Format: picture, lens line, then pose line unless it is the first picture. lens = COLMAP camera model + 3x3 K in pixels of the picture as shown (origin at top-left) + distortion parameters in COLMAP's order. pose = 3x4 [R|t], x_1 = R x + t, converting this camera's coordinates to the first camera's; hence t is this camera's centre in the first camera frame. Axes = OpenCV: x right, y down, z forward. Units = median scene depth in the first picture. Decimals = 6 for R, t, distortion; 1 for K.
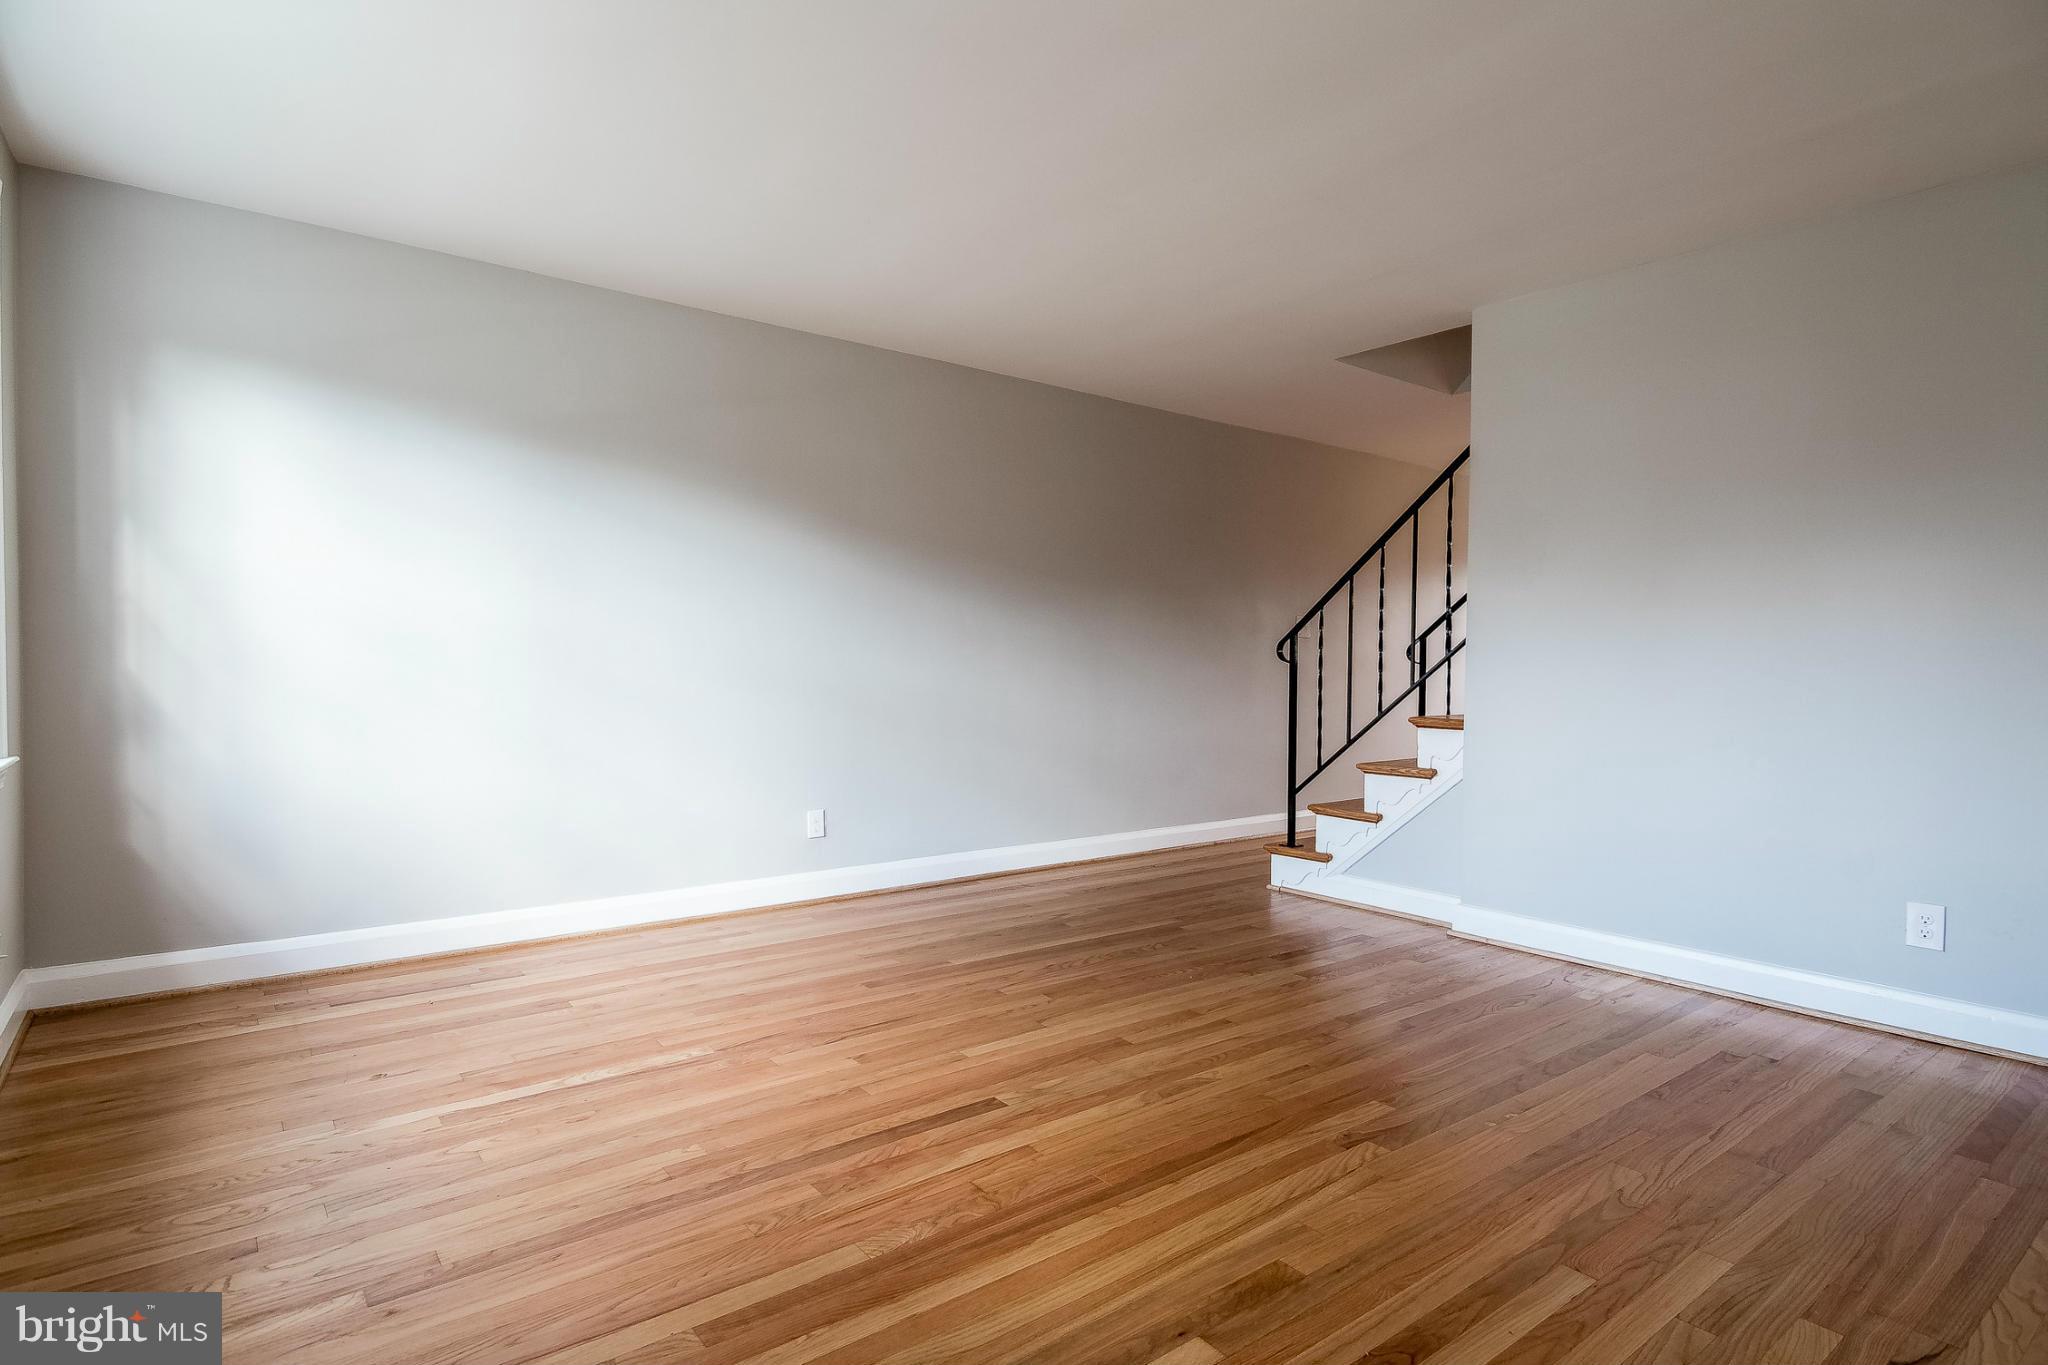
lens RADIAL K [[1033.9, 0, 1032.0], [0, 1033.9, 662.3], [0, 0, 1]] dist [-0.002390, -0.001263]
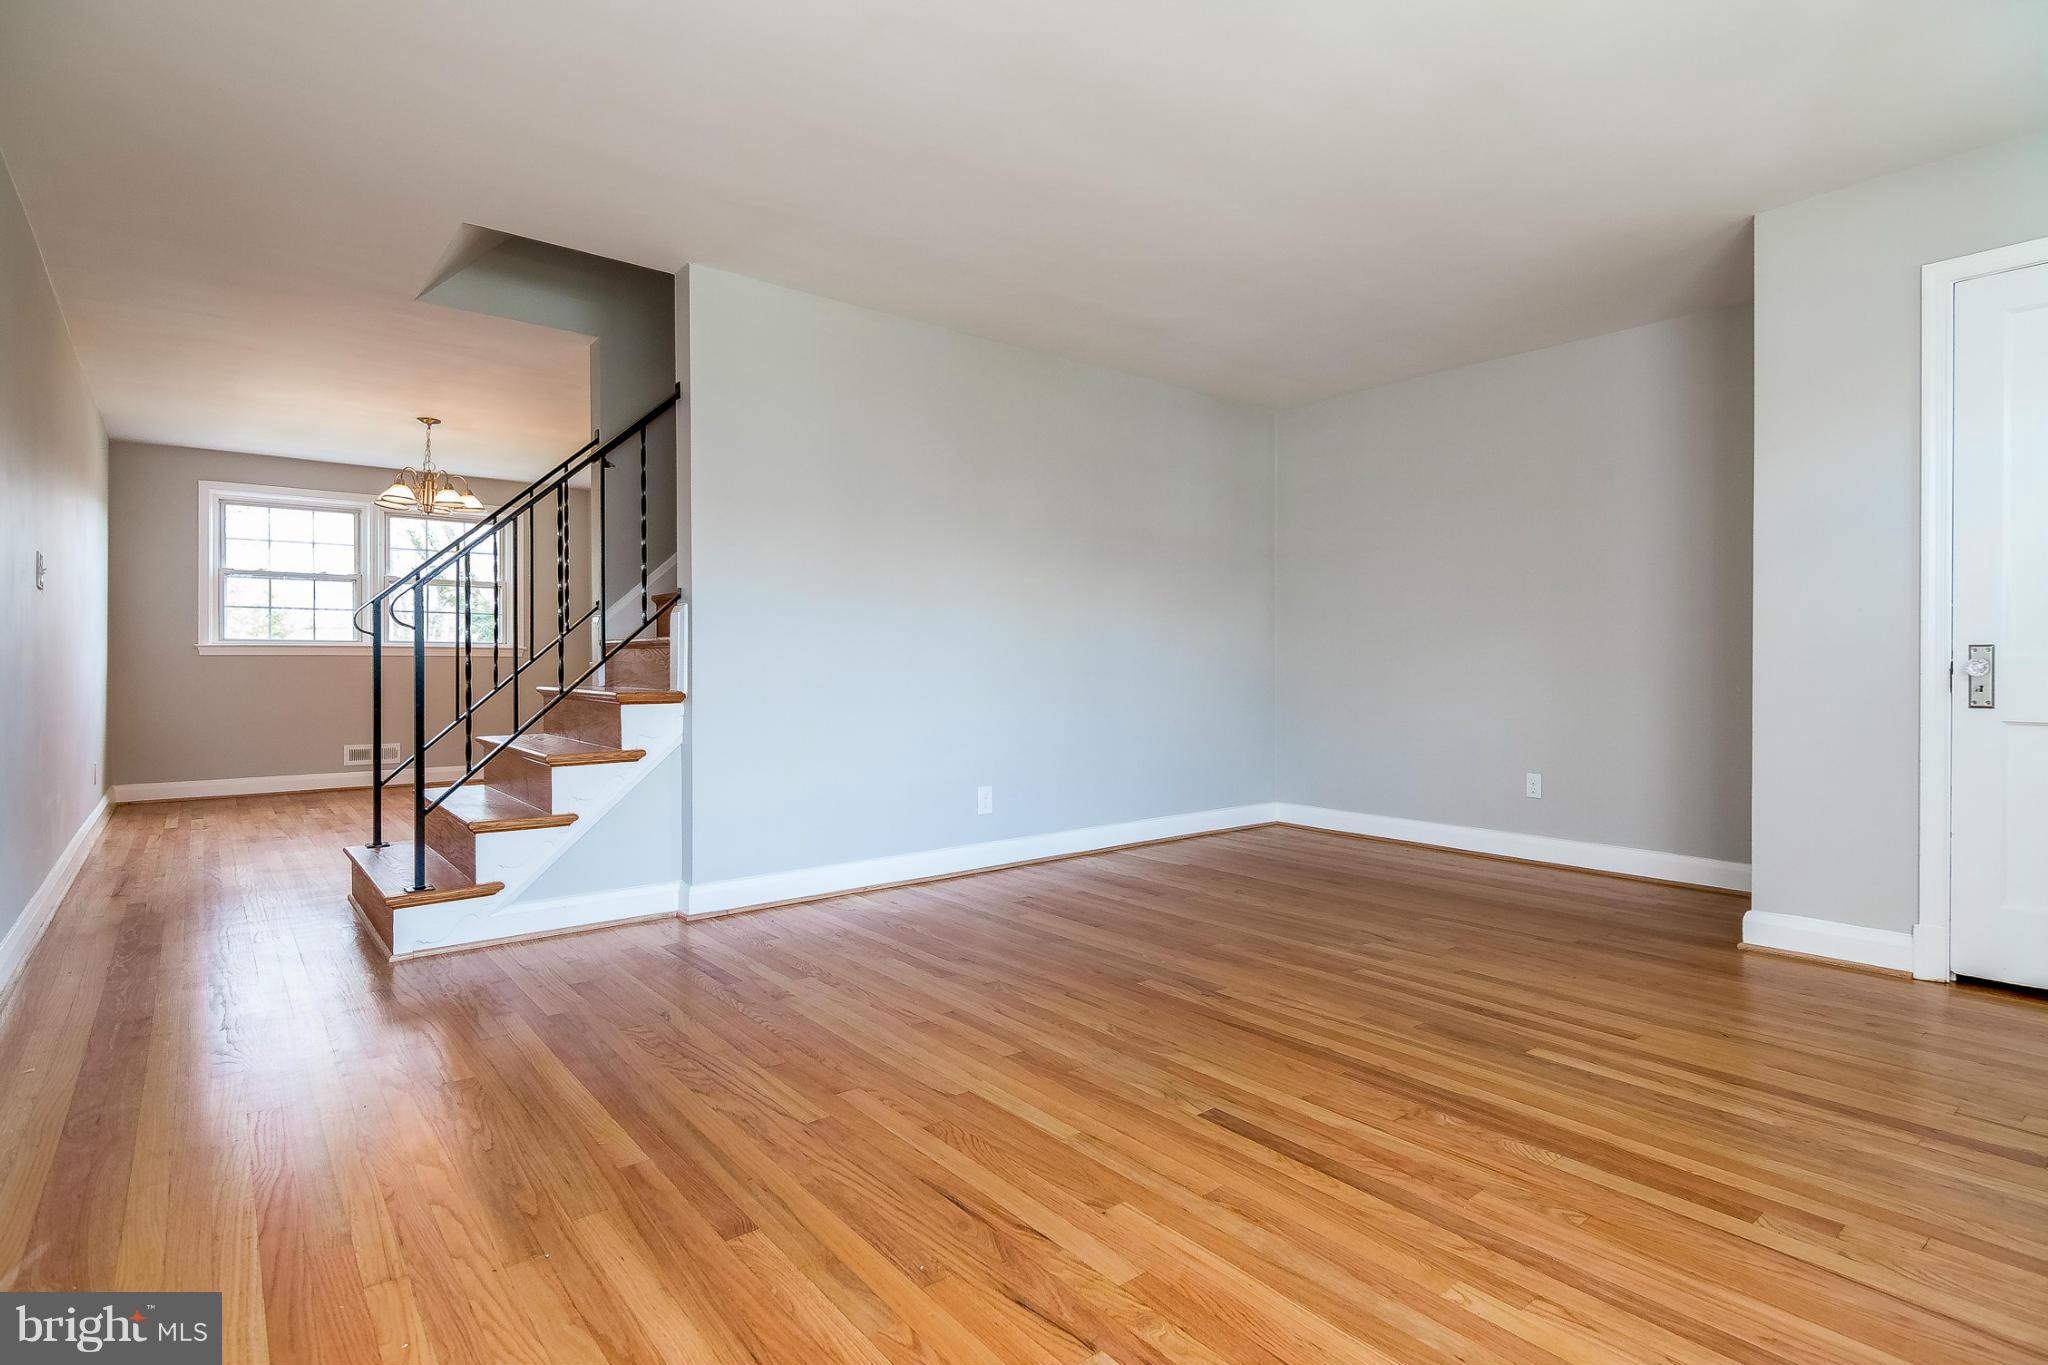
lens RADIAL K [[1033.9, 0, 1032.0], [0, 1033.9, 662.3], [0, 0, 1]] dist [-0.002390, -0.001263]
pose [[-0.010320, -0.013461, 0.999856, -0.961975], [0.000088, 0.999909, 0.013463, 0.022849], [-0.999947, 0.000227, -0.010318, 1.211921]]
